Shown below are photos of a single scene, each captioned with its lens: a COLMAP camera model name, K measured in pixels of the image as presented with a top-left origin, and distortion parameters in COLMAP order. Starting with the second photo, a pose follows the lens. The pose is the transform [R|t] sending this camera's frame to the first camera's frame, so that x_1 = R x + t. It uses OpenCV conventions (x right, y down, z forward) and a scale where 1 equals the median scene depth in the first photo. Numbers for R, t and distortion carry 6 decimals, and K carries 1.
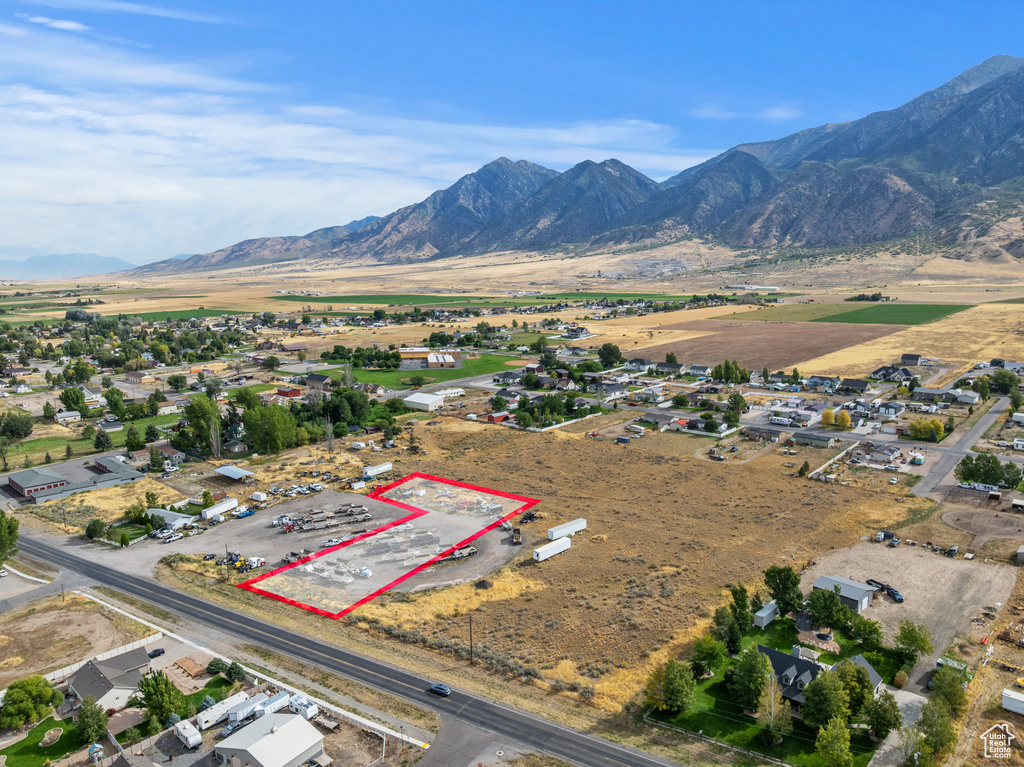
lens RADIAL K [[719.6, 0, 512.0], [0, 719.6, 383.5], [0, 0, 1]] dist [-0.042353, 0.011855]
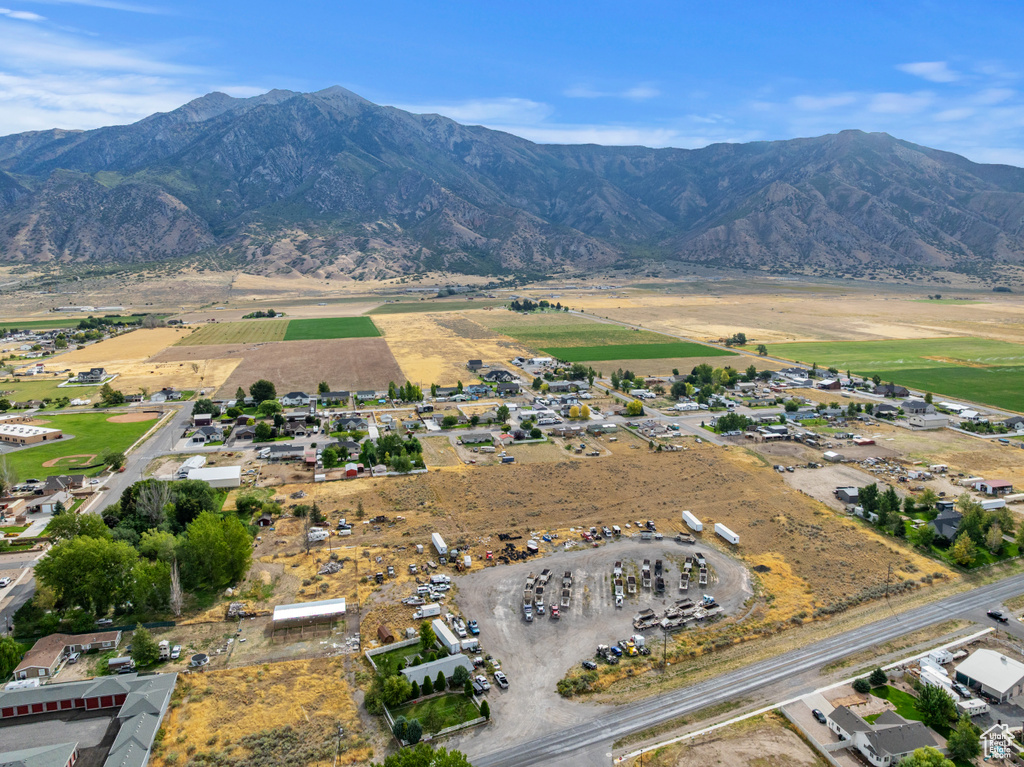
lens RADIAL K [[719.6, 0, 512.0], [0, 719.6, 383.5], [0, 0, 1]] dist [-0.042353, 0.011855]
pose [[0.550519, -0.121639, 0.825914, -0.206115], [0.136763, 0.989103, 0.054513, -0.026815], [-0.823544, 0.082944, 0.561155, 0.103246]]
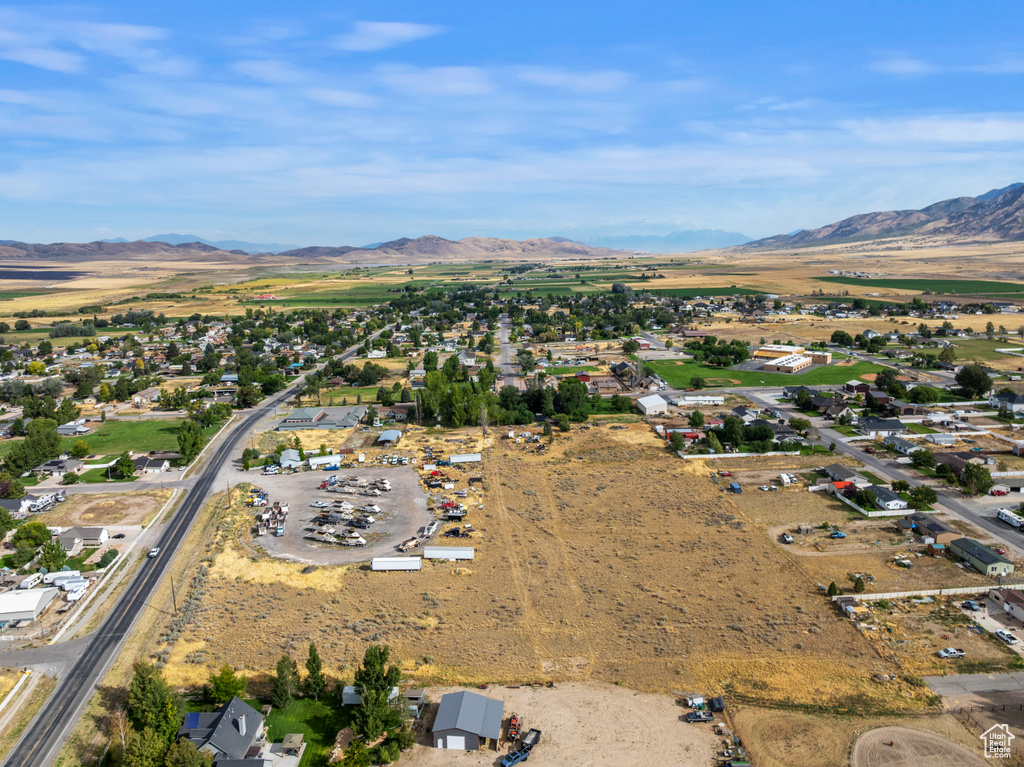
lens RADIAL K [[719.6, 0, 512.0], [0, 719.6, 383.5], [0, 0, 1]] dist [-0.042353, 0.011855]
pose [[0.694411, 0.133803, -0.707029, 0.149781], [-0.110004, 0.990750, 0.079456, -0.020728], [0.711121, 0.022601, 0.702706, 0.071699]]
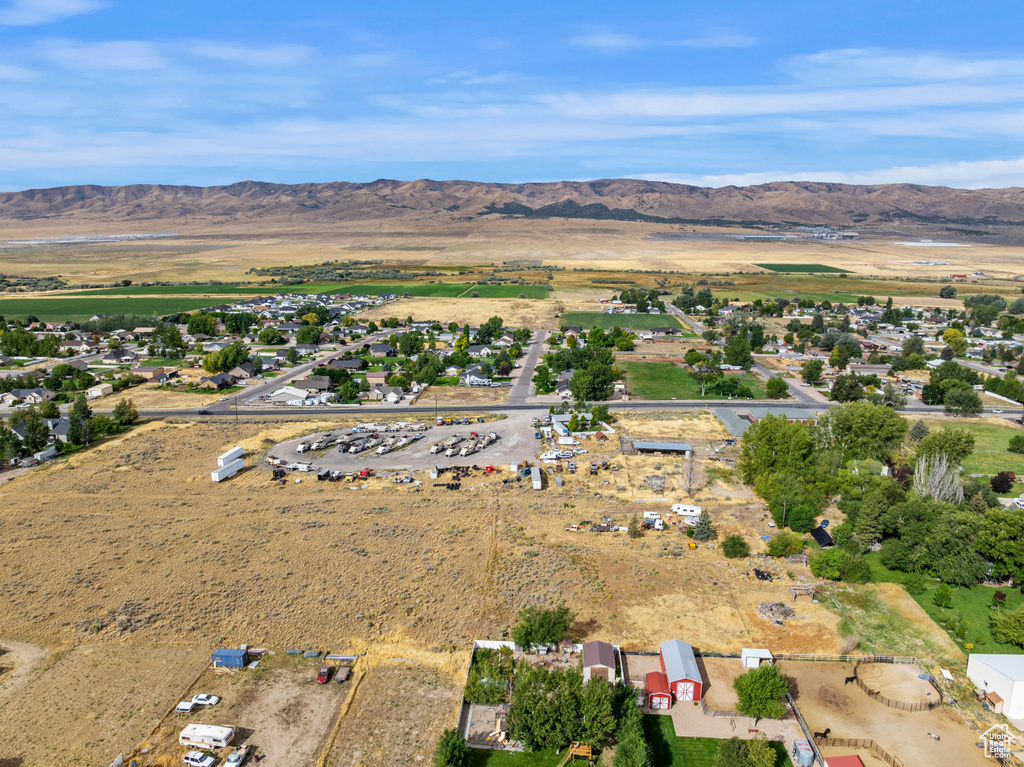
lens RADIAL K [[719.6, 0, 512.0], [0, 719.6, 383.5], [0, 0, 1]] dist [-0.042353, 0.011855]
pose [[-0.778994, 0.136633, -0.611964, 0.069966], [-0.097217, 0.937850, 0.333145, -0.055093], [0.619449, 0.319012, -0.717297, 0.368530]]
